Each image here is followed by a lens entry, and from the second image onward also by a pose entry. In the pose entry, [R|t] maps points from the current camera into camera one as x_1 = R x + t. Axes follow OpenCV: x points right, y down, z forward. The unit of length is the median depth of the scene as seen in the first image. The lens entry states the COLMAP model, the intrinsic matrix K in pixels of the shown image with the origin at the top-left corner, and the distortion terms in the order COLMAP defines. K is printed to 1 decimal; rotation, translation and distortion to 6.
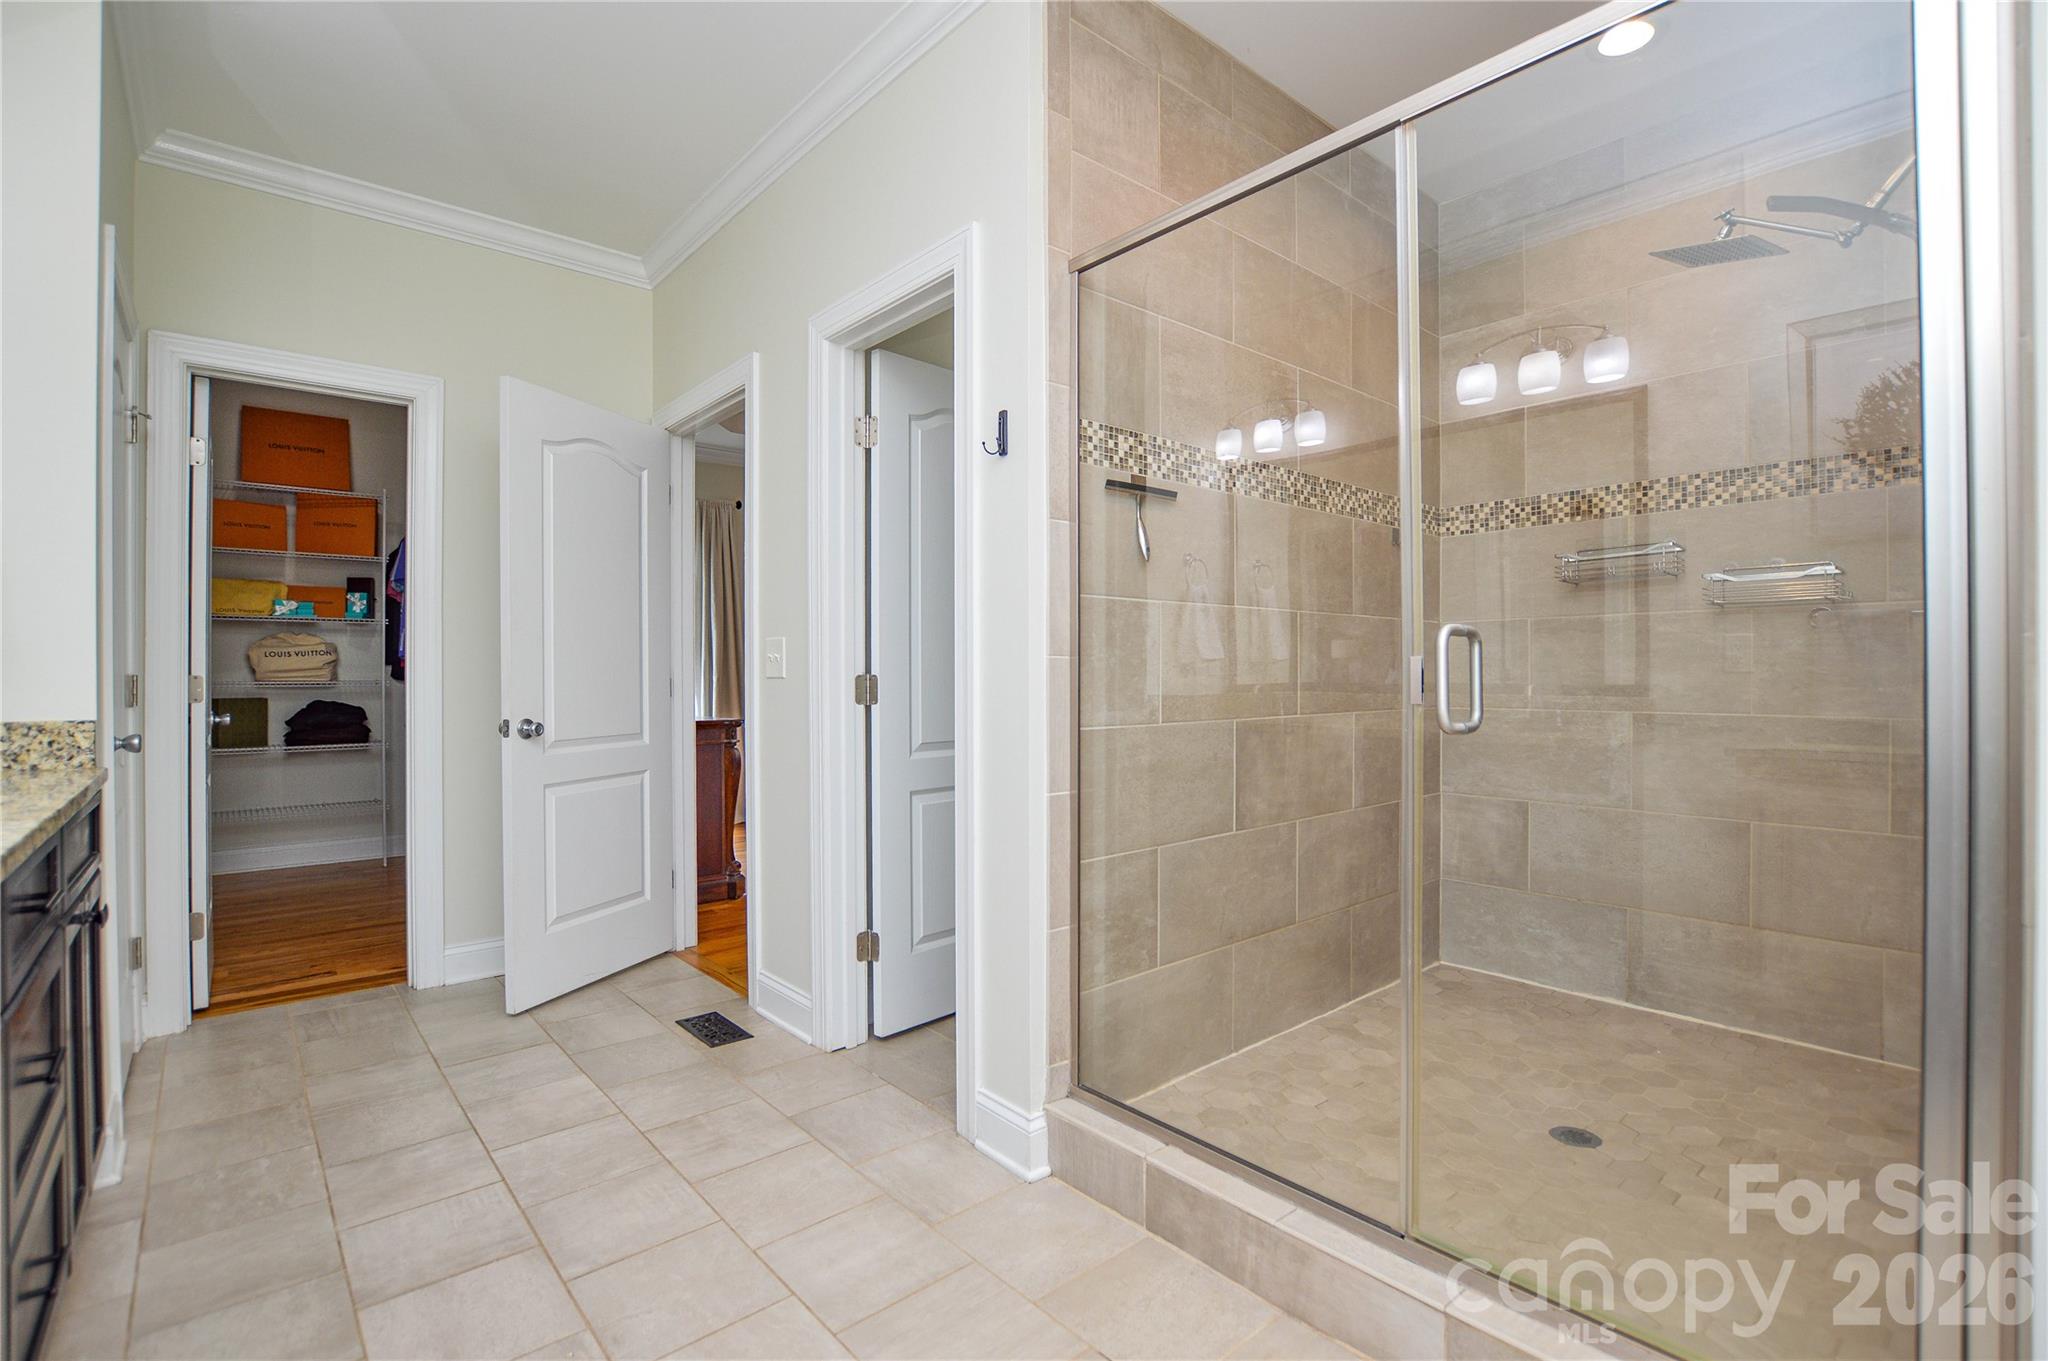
lens RADIAL K [[943.1, 0, 1023.9], [0, 943.1, 678.4], [0, 0, 1]] dist [-0.030125, 0.002769]
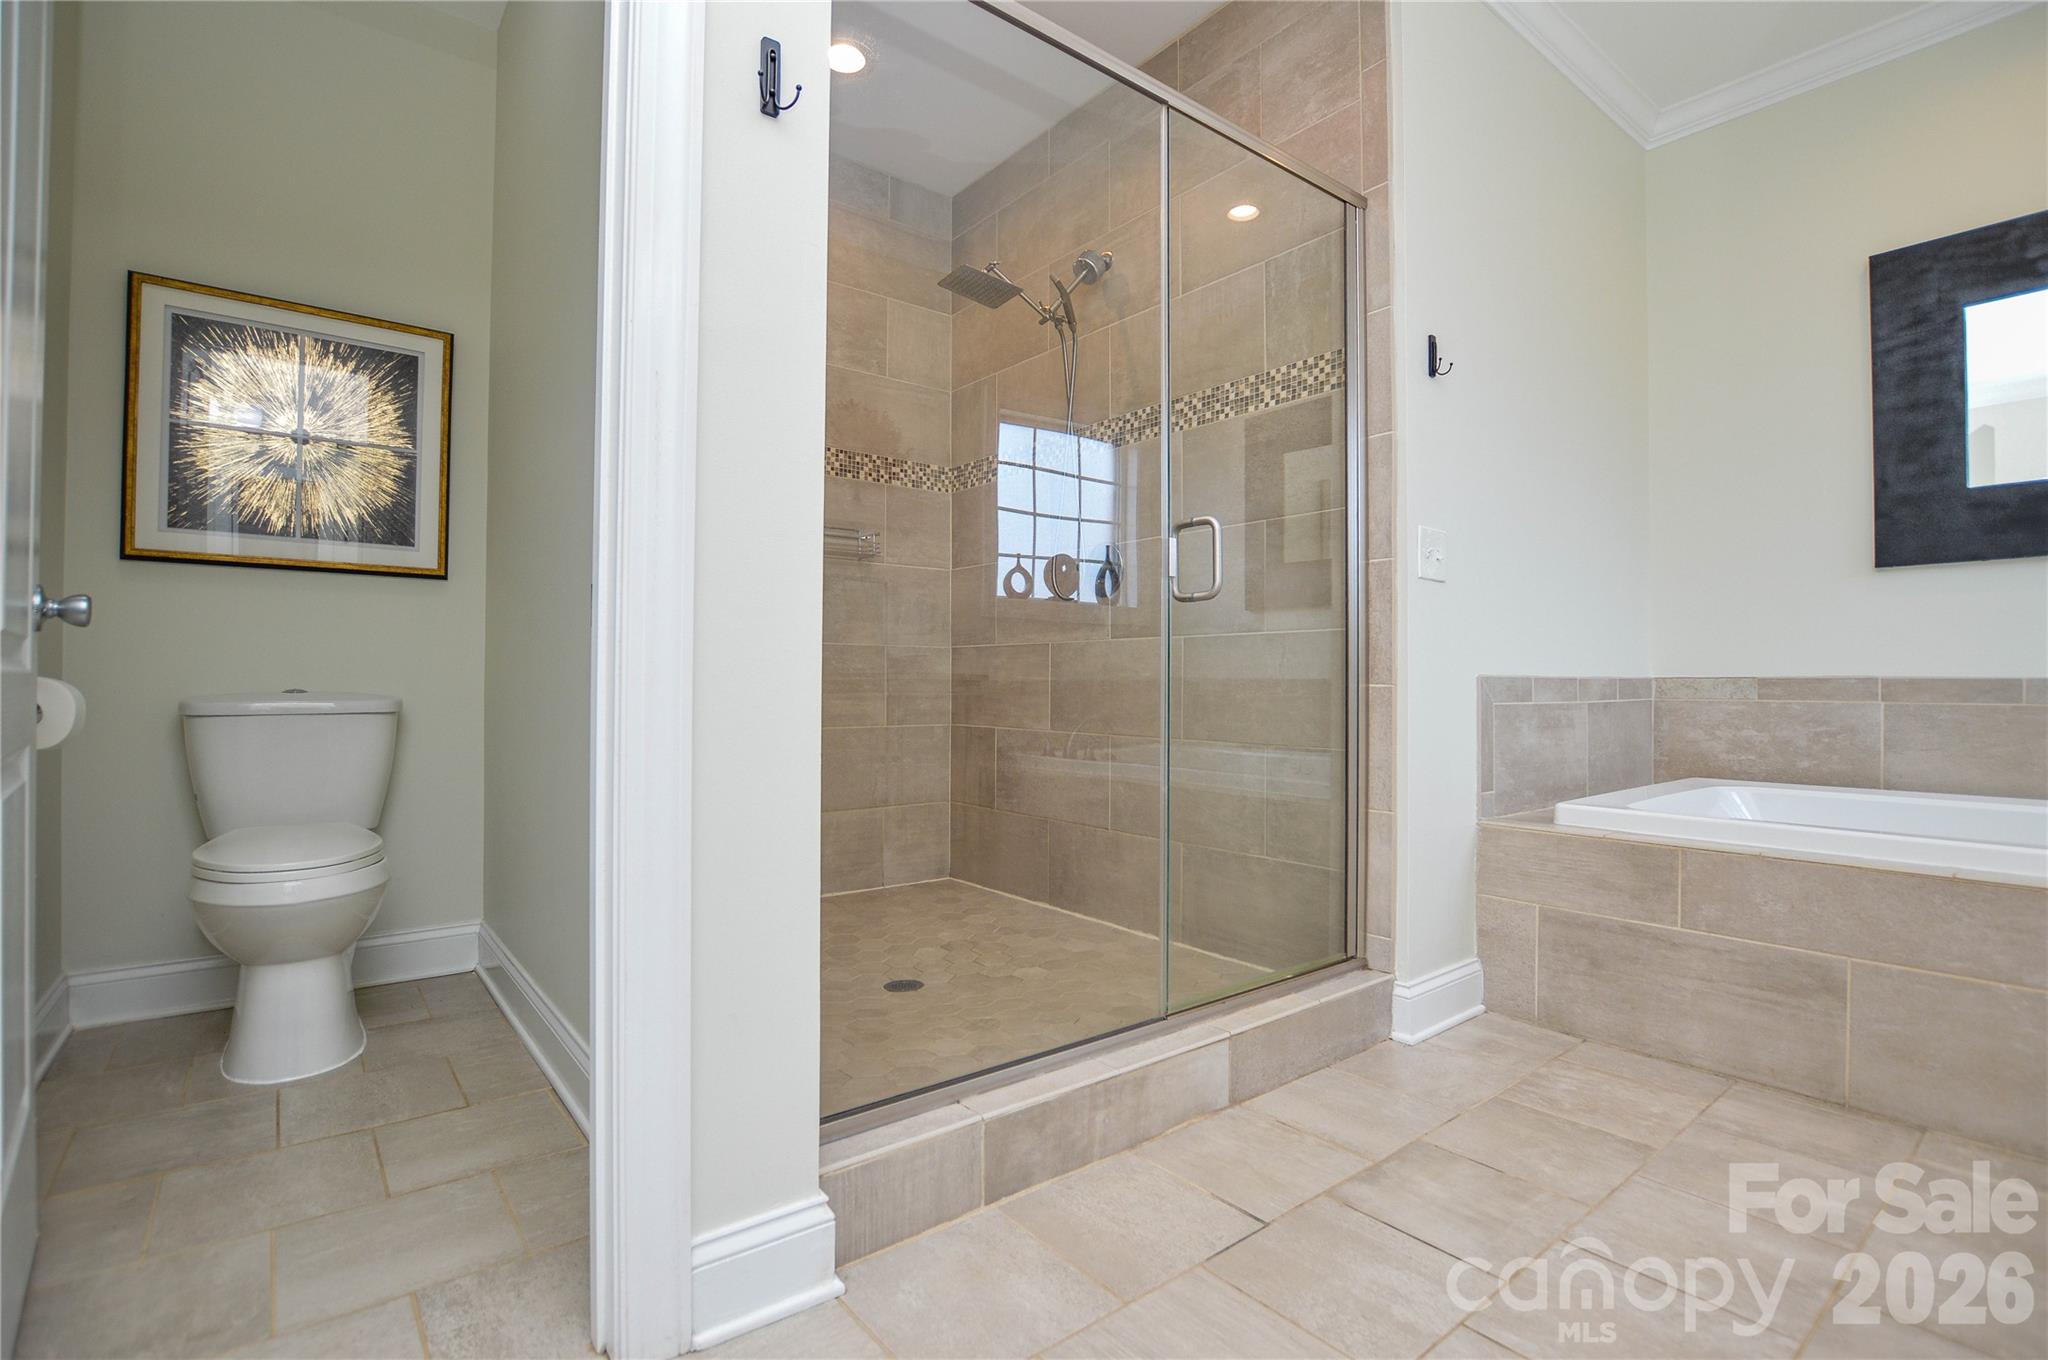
lens RADIAL K [[943.1, 0, 1037.6], [0, 943.1, 681.7], [0, 0, 1]] dist [-0.030125, 0.002769]
pose [[0.042652, 0.006337, 0.999070, -0.674036], [0.002160, 0.999977, -0.006435, 0.144213], [-0.999088, 0.002432, 0.042638, 0.920016]]
